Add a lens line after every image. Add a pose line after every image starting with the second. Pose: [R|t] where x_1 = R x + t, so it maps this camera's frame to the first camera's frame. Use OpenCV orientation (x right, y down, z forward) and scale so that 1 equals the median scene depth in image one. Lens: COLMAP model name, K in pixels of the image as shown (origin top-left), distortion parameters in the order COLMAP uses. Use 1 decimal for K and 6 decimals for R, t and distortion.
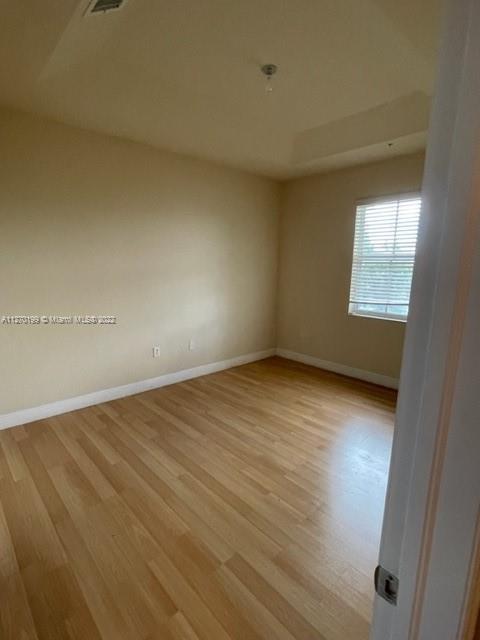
lens RADIAL K [[323.8, 0, 241.2], [0, 323.8, 320.7], [0, 0, 1]] dist [0.006784, -0.004195]
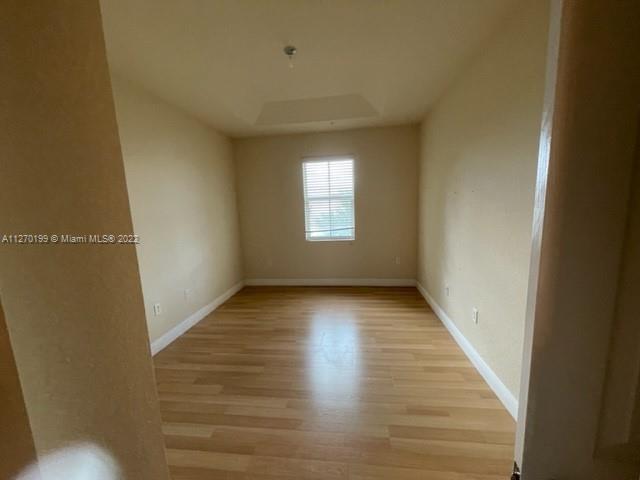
lens RADIAL K [[258.6, 0, 321.5], [0, 258.6, 241.0], [0, 0, 1]] dist [0.000272, 0.000084]
pose [[0.760859, -0.131892, 0.635372, -0.351119], [0.161245, 0.986844, 0.011761, -0.025695], [-0.628564, 0.093502, 0.772117, 0.142182]]
